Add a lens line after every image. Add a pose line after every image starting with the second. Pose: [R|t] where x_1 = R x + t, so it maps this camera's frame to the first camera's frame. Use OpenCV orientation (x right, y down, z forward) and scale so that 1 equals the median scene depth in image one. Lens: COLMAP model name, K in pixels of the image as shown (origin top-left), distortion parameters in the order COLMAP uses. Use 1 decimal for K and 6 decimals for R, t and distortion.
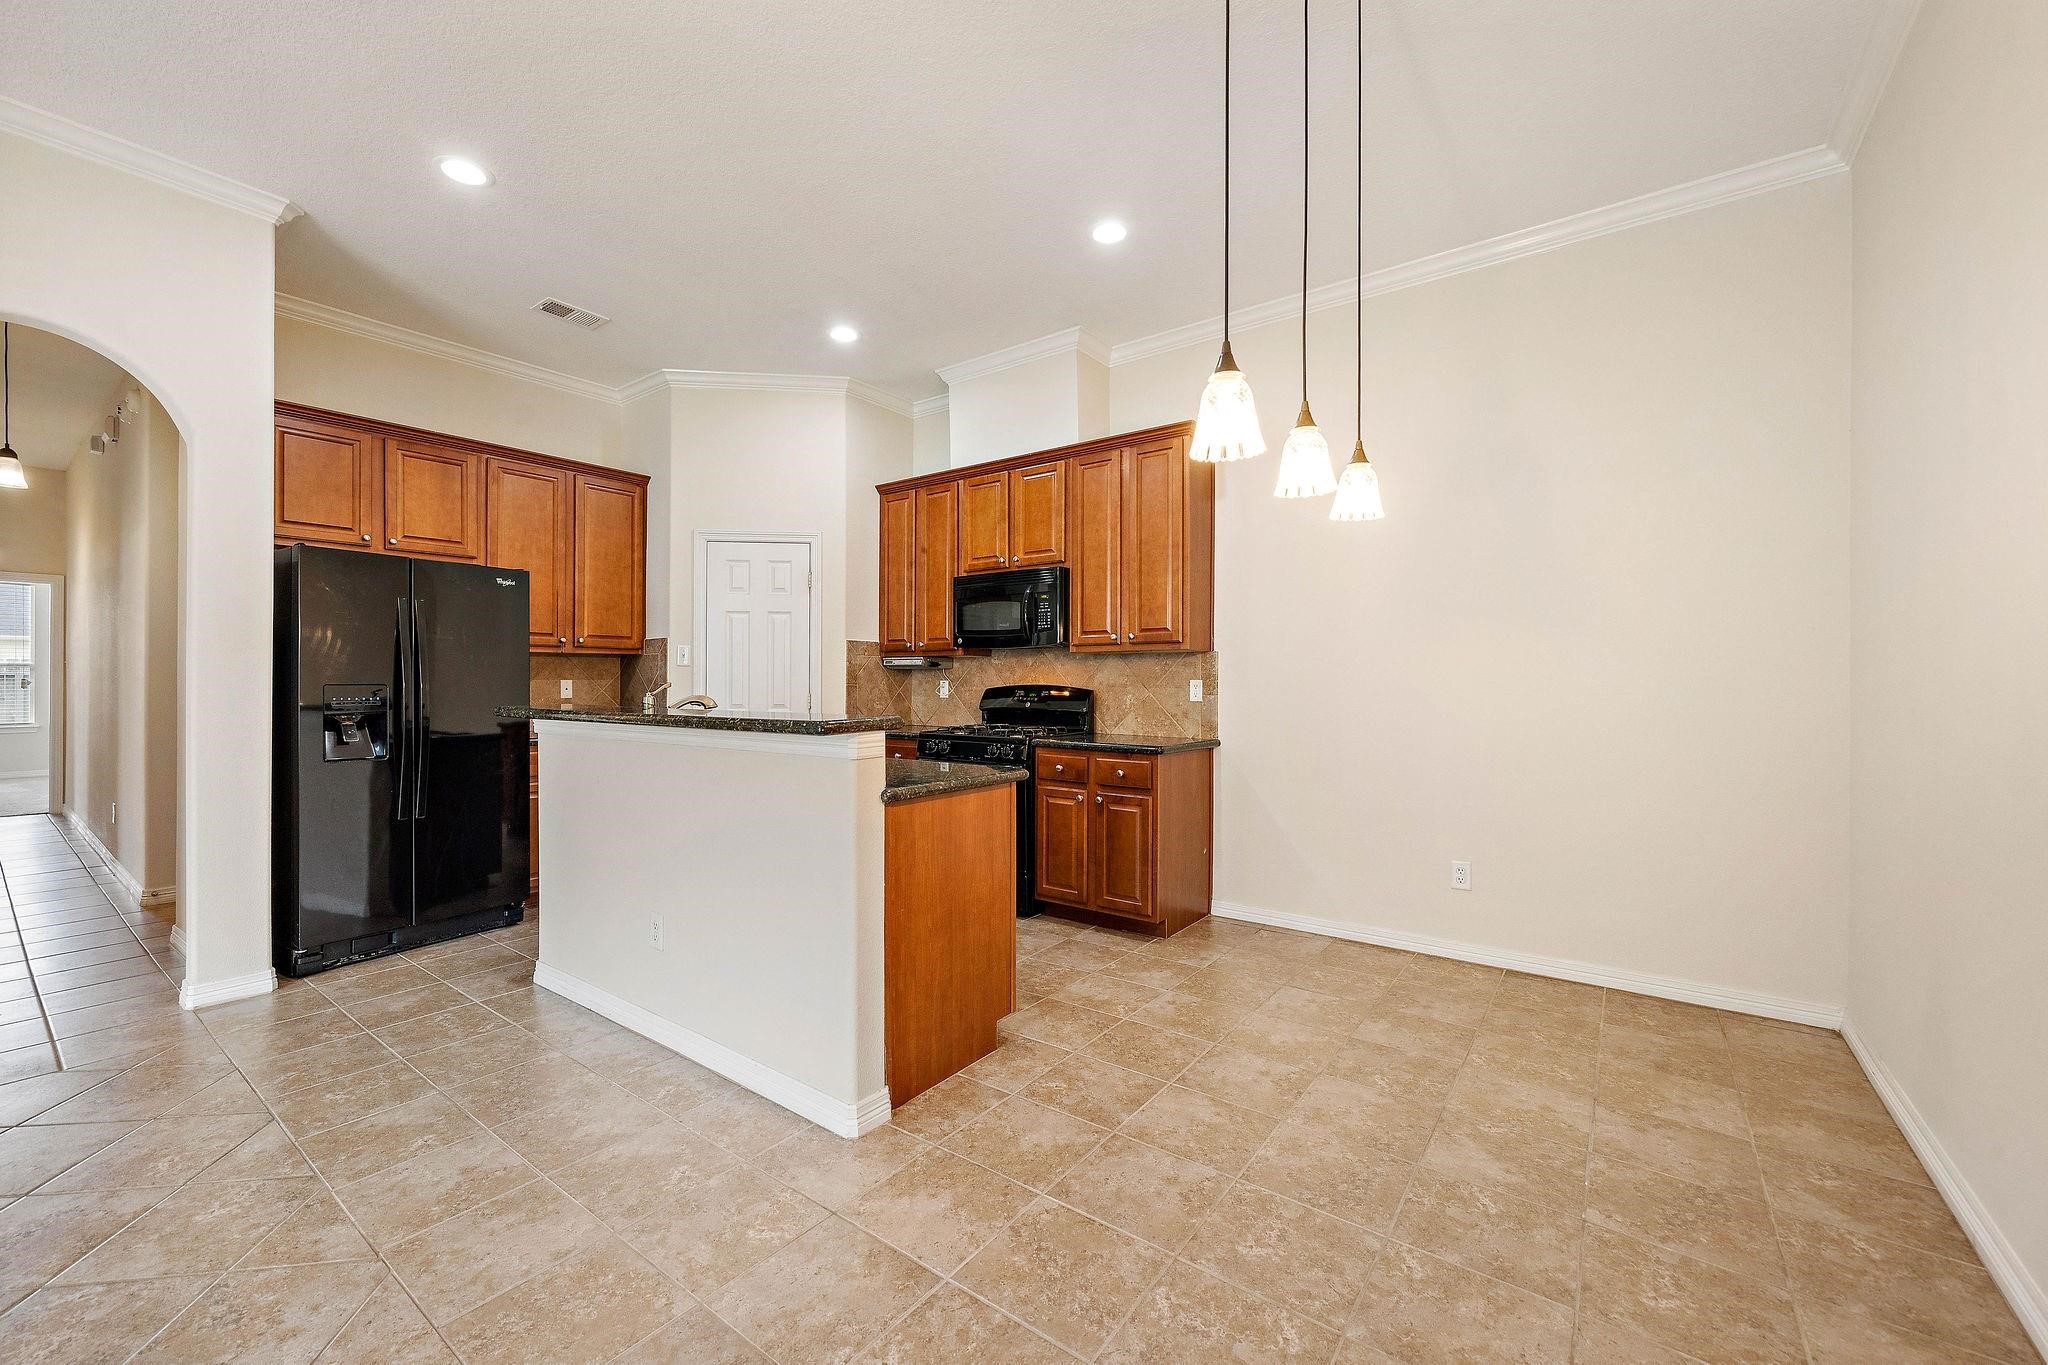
lens RADIAL K [[805.7, 0, 1007.9], [0, 805.7, 681.6], [0, 0, 1]] dist [-0.007409, 0.000291]
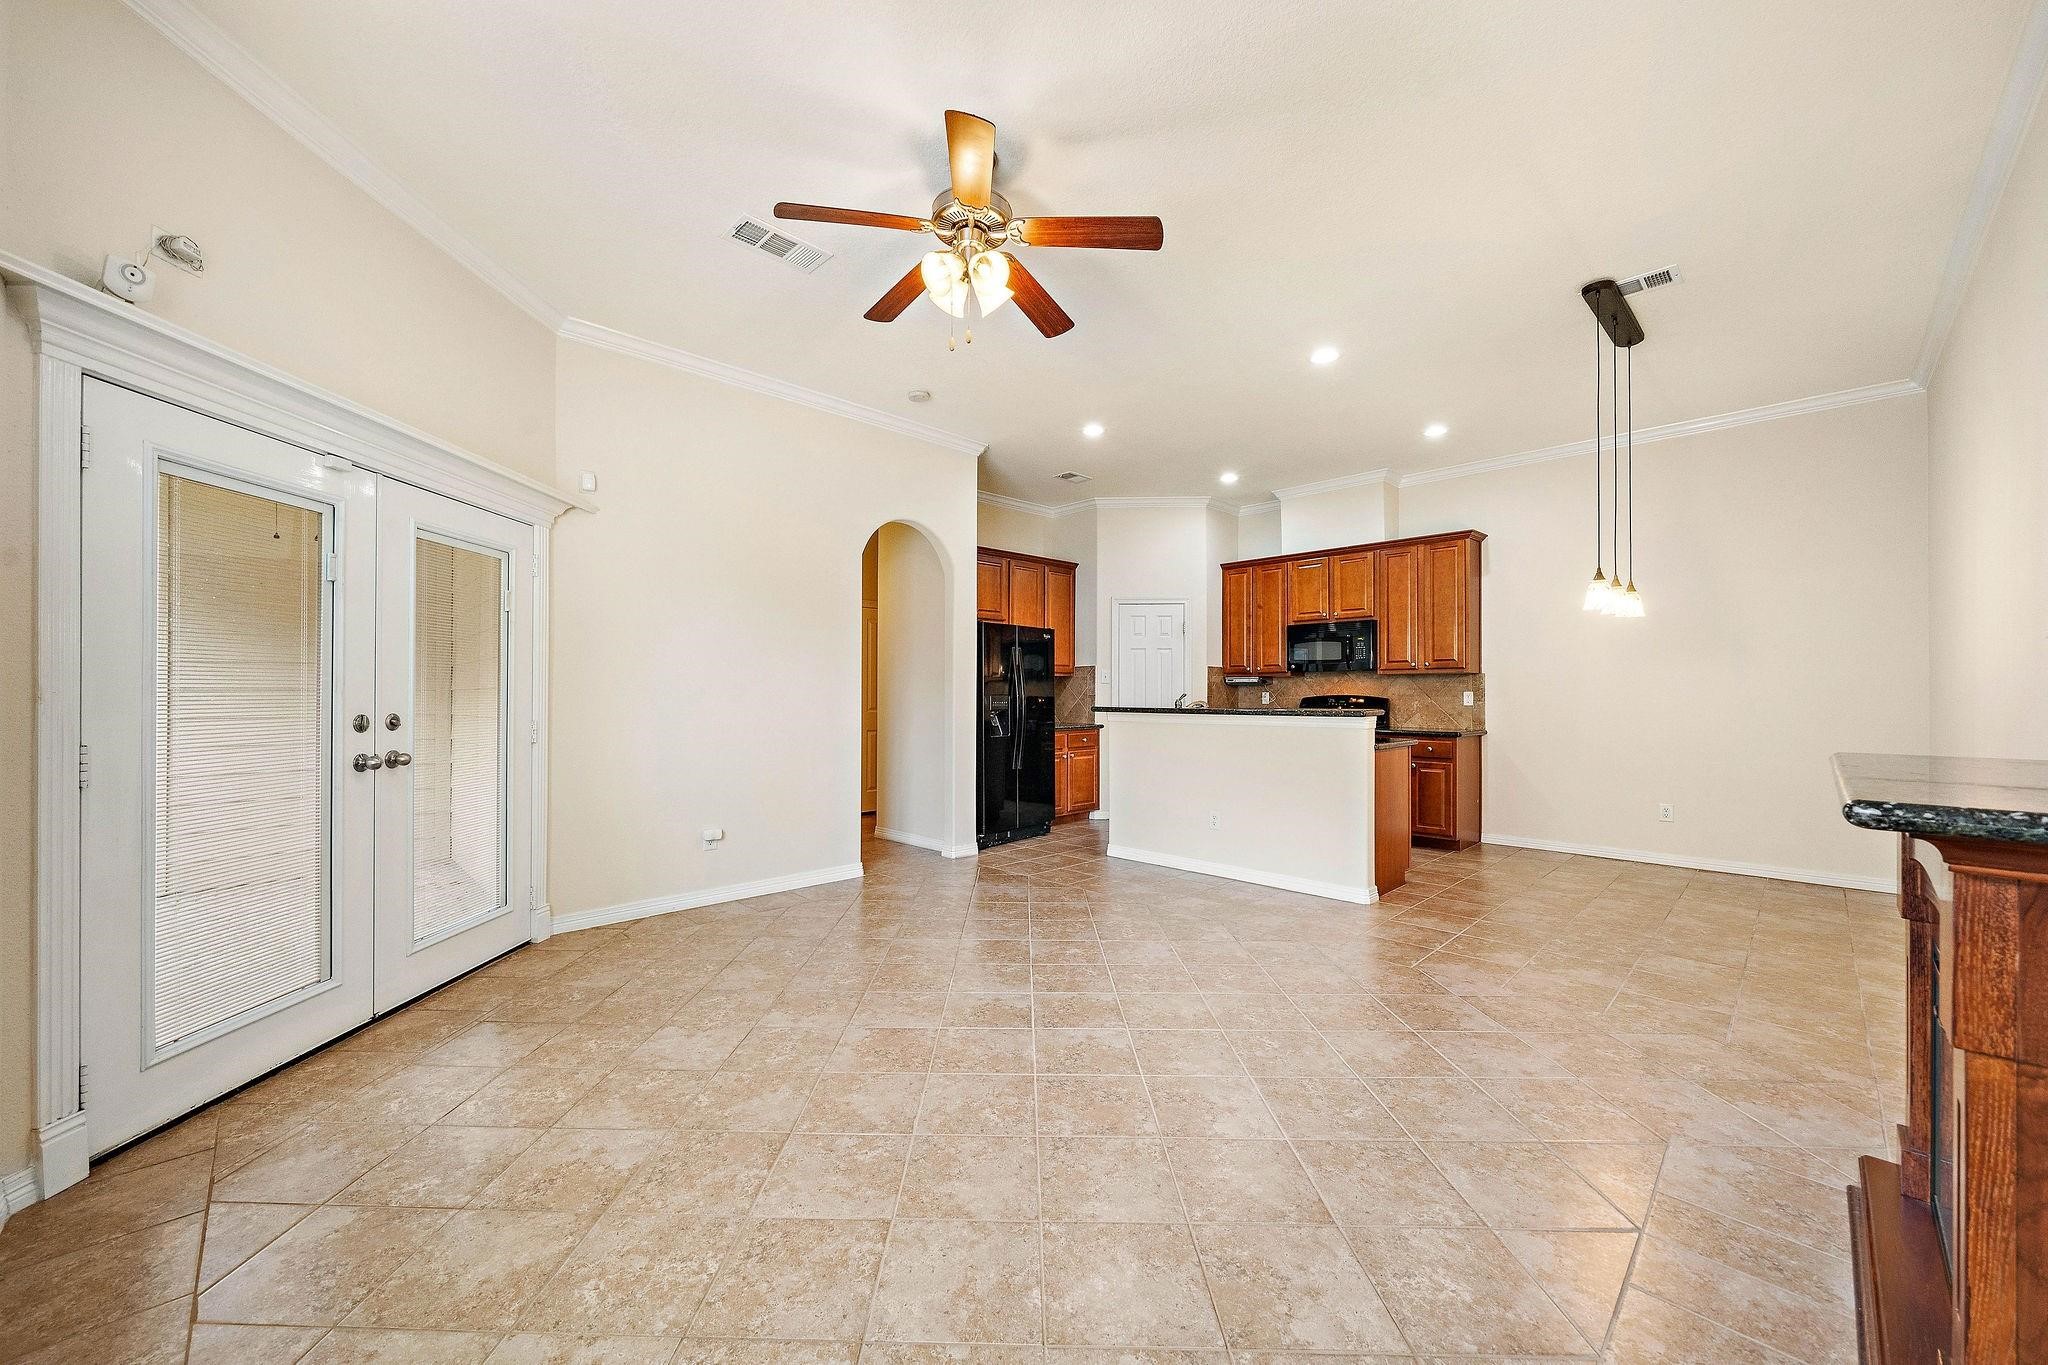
lens RADIAL K [[805.7, 0, 966.5], [0, 805.7, 688.0], [0, 0, 1]] dist [-0.007409, 0.000291]
pose [[0.987309, -0.001918, -0.158802, -0.496202], [0.000576, 0.999964, -0.008499, 0.003194], [0.158813, 0.008300, 0.987274, -0.712376]]
